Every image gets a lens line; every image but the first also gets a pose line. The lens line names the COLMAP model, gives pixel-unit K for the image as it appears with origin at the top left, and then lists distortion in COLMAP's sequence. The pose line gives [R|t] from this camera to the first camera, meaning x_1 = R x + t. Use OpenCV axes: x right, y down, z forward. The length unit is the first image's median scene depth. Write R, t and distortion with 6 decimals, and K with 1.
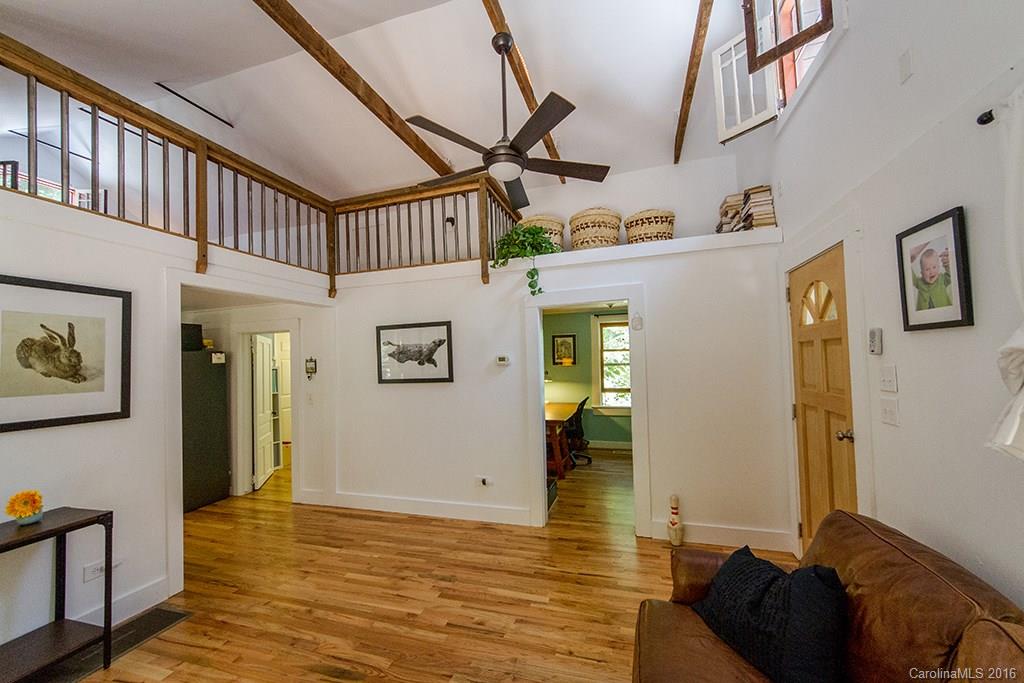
lens RADIAL K [[383.6, 0, 511.0], [0, 383.6, 345.6], [0, 0, 1]] dist [-0.000848, -0.000423]
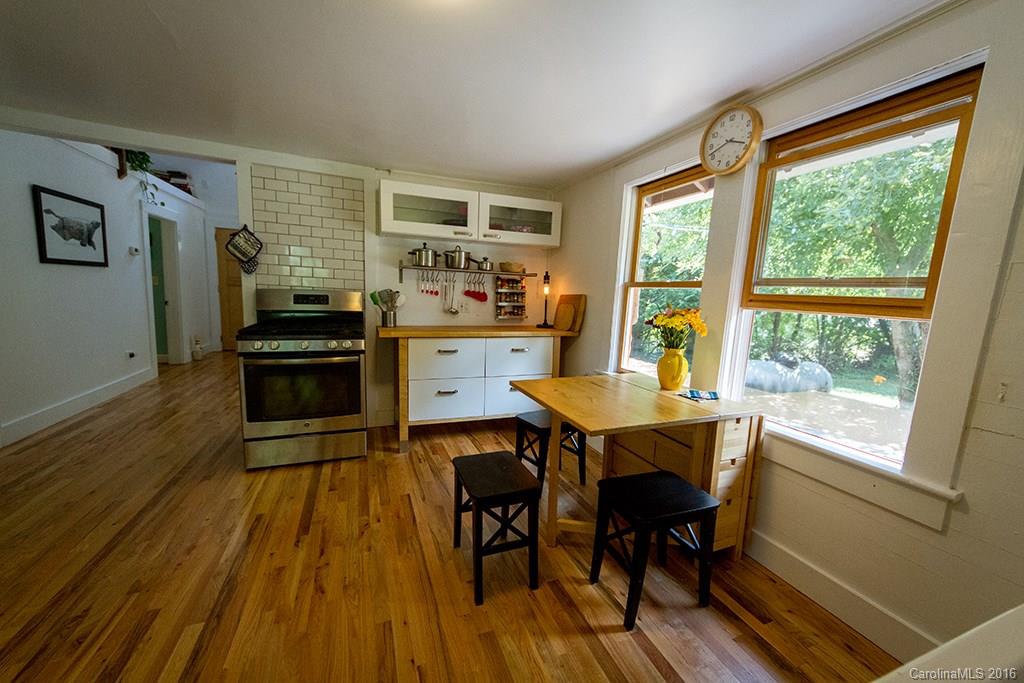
lens RADIAL K [[383.6, 0, 513.0], [0, 383.6, 347.3], [0, 0, 1]] dist [-0.000848, -0.000423]
pose [[-0.631723, -0.107551, 0.767697, -1.598921], [-0.057318, 0.994098, 0.092102, 0.147528], [-0.773072, 0.014180, -0.634159, 0.789722]]
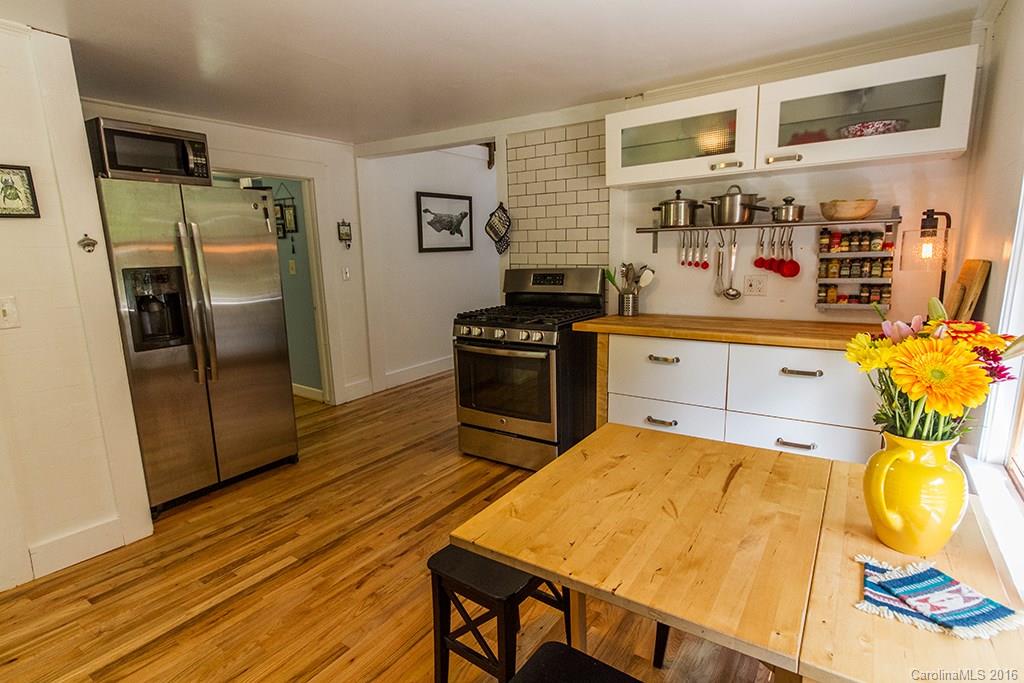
lens RADIAL K [[517.6, 0, 507.4], [0, 517.6, 342.1], [0, 0, 1]] dist [0.000341, 0.000043]
pose [[0.301014, -0.151512, 0.941507, -1.616255], [-0.021052, 0.986001, 0.165403, 0.105176], [-0.953387, -0.069609, 0.293611, 0.396758]]
